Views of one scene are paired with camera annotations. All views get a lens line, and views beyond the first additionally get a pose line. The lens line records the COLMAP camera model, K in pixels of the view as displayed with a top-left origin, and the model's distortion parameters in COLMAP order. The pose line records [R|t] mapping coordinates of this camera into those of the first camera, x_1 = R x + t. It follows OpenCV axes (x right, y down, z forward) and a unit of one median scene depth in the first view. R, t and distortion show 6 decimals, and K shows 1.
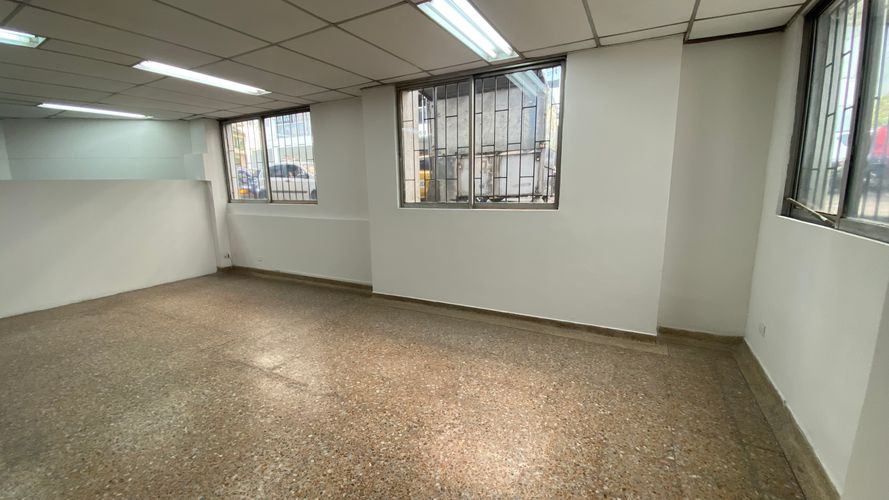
lens RADIAL K [[359.8, 0, 444.5], [0, 359.8, 250.0], [0, 0, 1]] dist [0.022077, -0.019597]
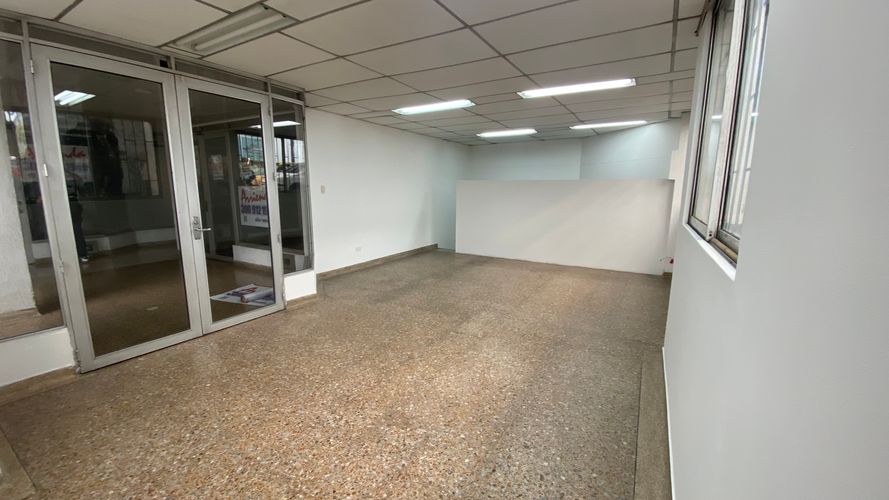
lens RADIAL K [[359.1, 0, 439.7], [0, 359.1, 247.6], [0, 0, 1]] dist [0.024775, -0.022444]
pose [[-0.048671, 0.180199, -0.982425, 0.511946], [-0.182107, 0.965504, 0.186117, -0.125961], [0.982073, 0.187965, -0.014177, 0.668858]]
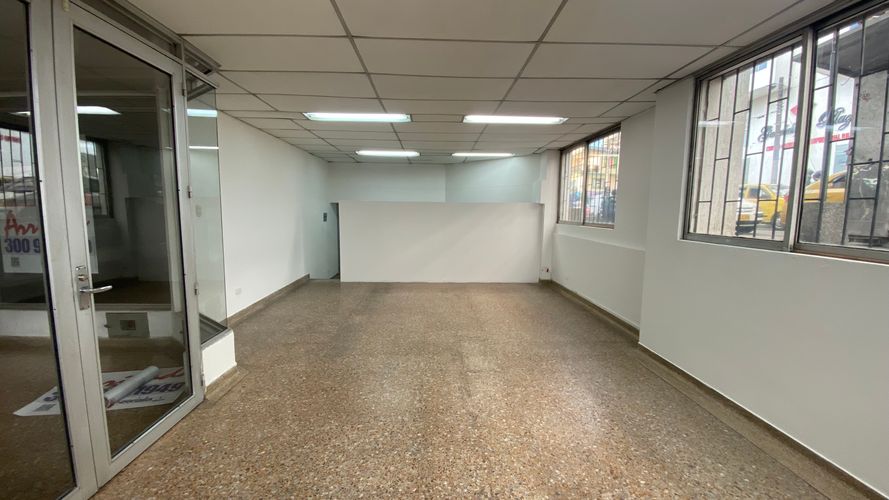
lens RADIAL K [[359.1, 0, 439.7], [0, 359.1, 247.6], [0, 0, 1]] dist [0.024775, -0.022444]
pose [[0.496201, 0.111389, -0.861033, 0.285003], [-0.170096, 0.984989, 0.029401, -0.043677], [0.851382, 0.131870, 0.507699, 0.228967]]
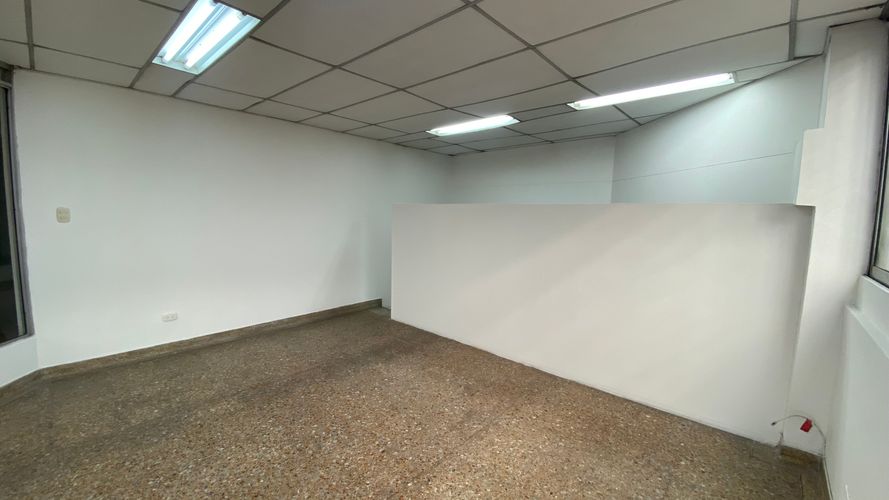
lens RADIAL K [[359.1, 0, 439.7], [0, 359.1, 247.6], [0, 0, 1]] dist [0.024775, -0.022444]
pose [[-0.242356, 0.100950, -0.964921, -0.331324], [-0.189681, 0.970448, 0.149169, -0.201589], [0.951465, 0.219179, -0.216046, 1.111485]]
